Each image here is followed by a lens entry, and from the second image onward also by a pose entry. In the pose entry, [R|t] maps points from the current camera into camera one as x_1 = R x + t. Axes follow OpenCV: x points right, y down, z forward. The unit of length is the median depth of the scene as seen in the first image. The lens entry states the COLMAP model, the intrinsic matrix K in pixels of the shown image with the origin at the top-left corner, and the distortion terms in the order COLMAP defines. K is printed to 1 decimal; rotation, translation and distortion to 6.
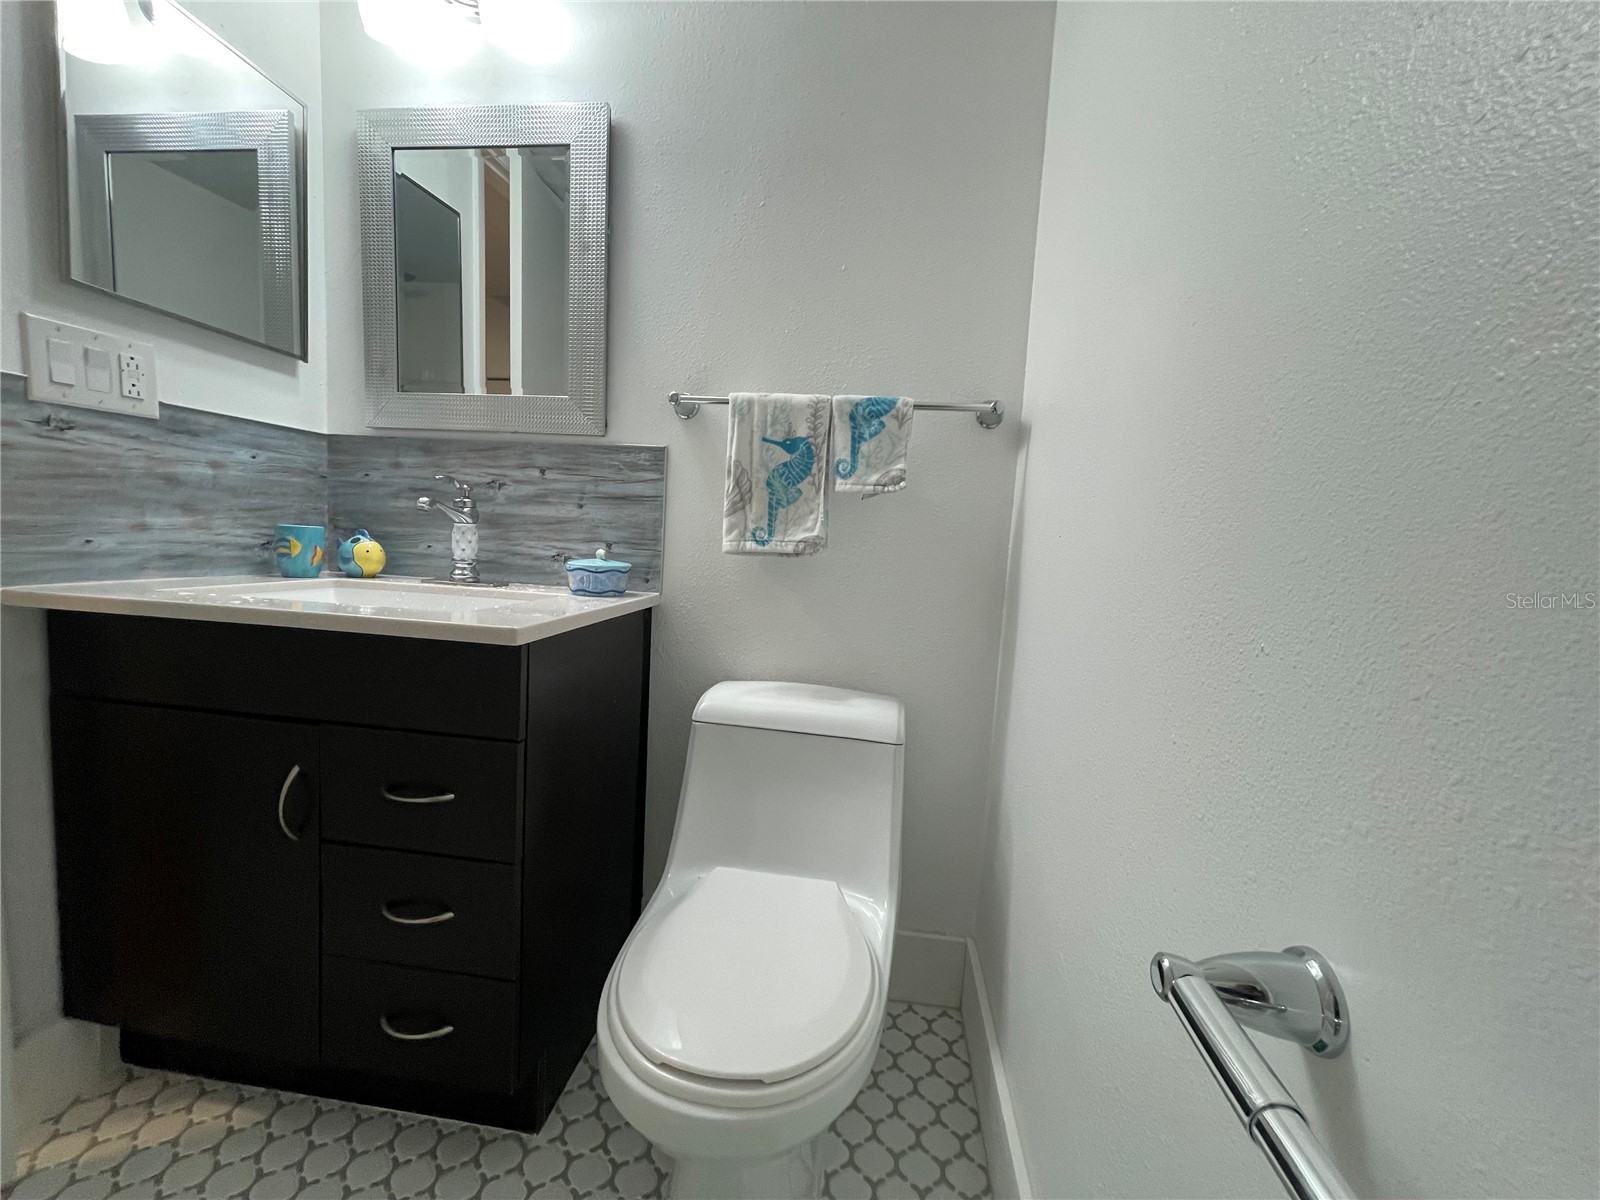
lens RADIAL K [[644.7, 0, 794.1], [0, 644.7, 597.6], [0, 0, 1]] dist [-0.002207, 0.000386]
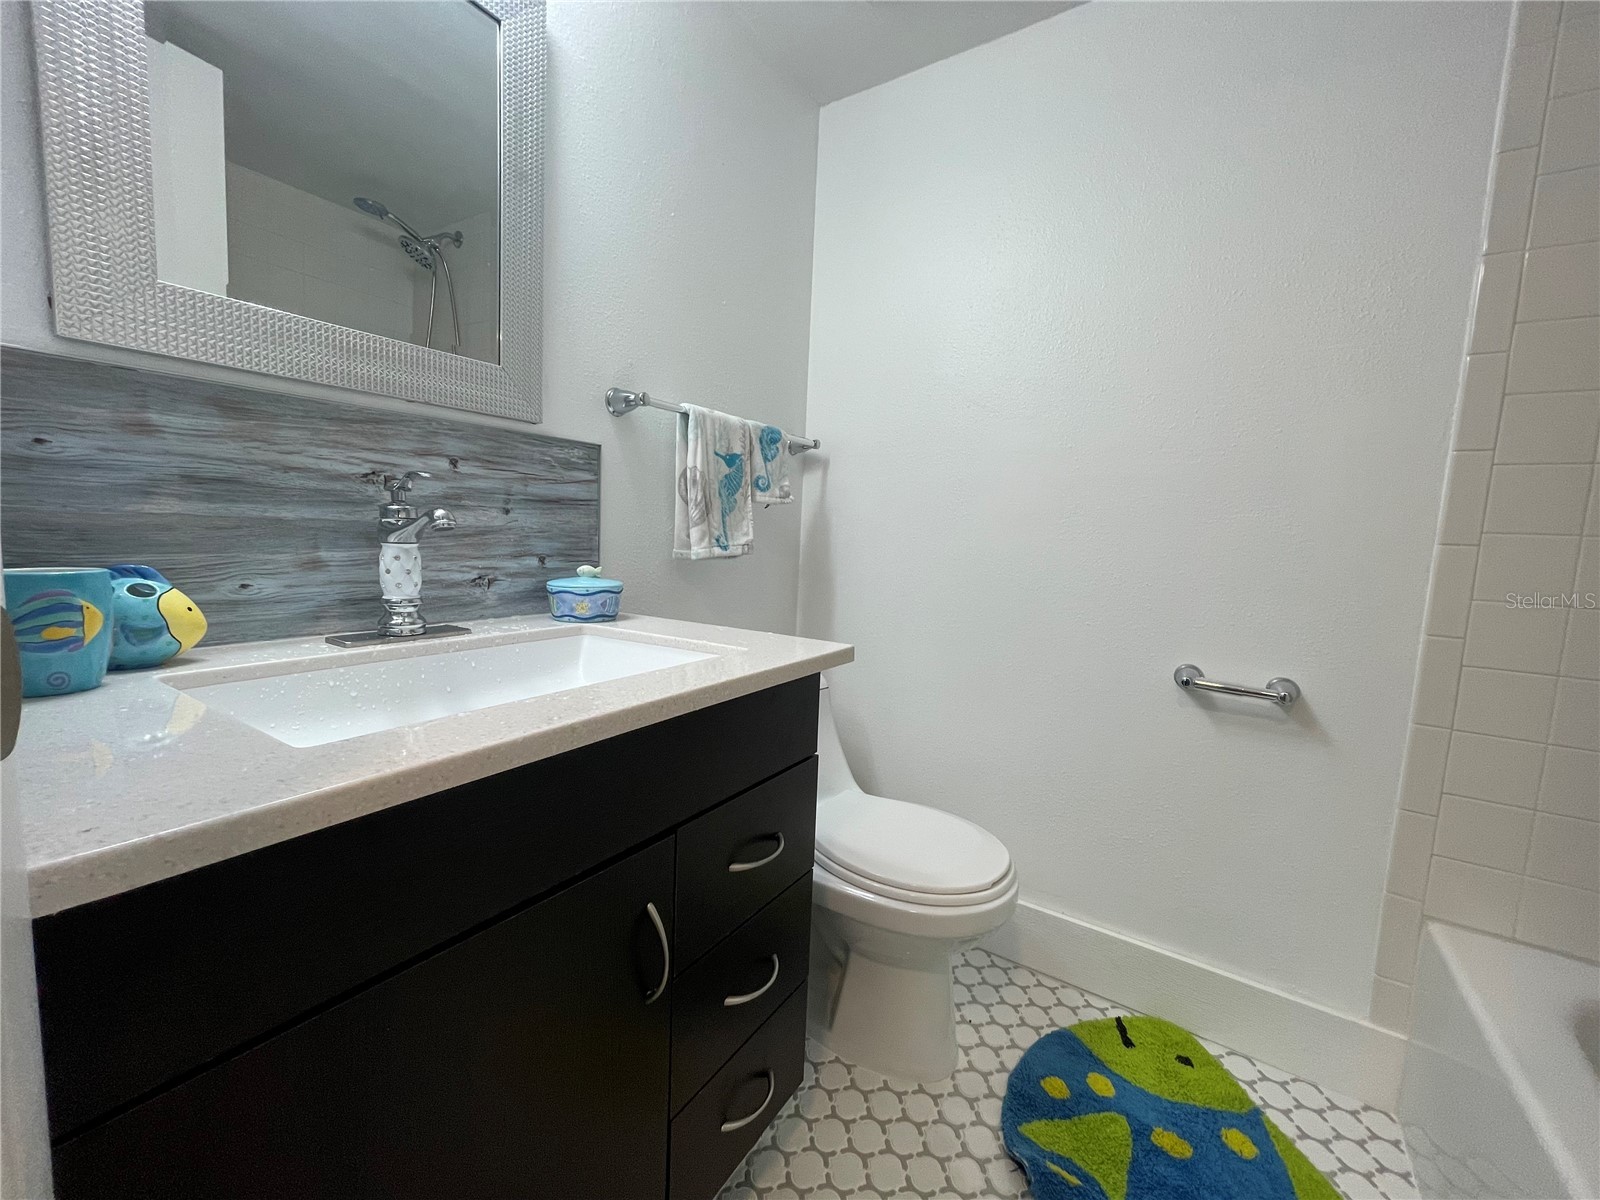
lens RADIAL K [[644.7, 0, 794.1], [0, 644.7, 597.6], [0, 0, 1]] dist [-0.002207, 0.000386]
pose [[0.438841, -0.129473, 0.889188, -0.928075], [0.070155, 0.991481, 0.109745, -0.106015], [-0.895822, 0.014220, 0.444185, 0.374980]]
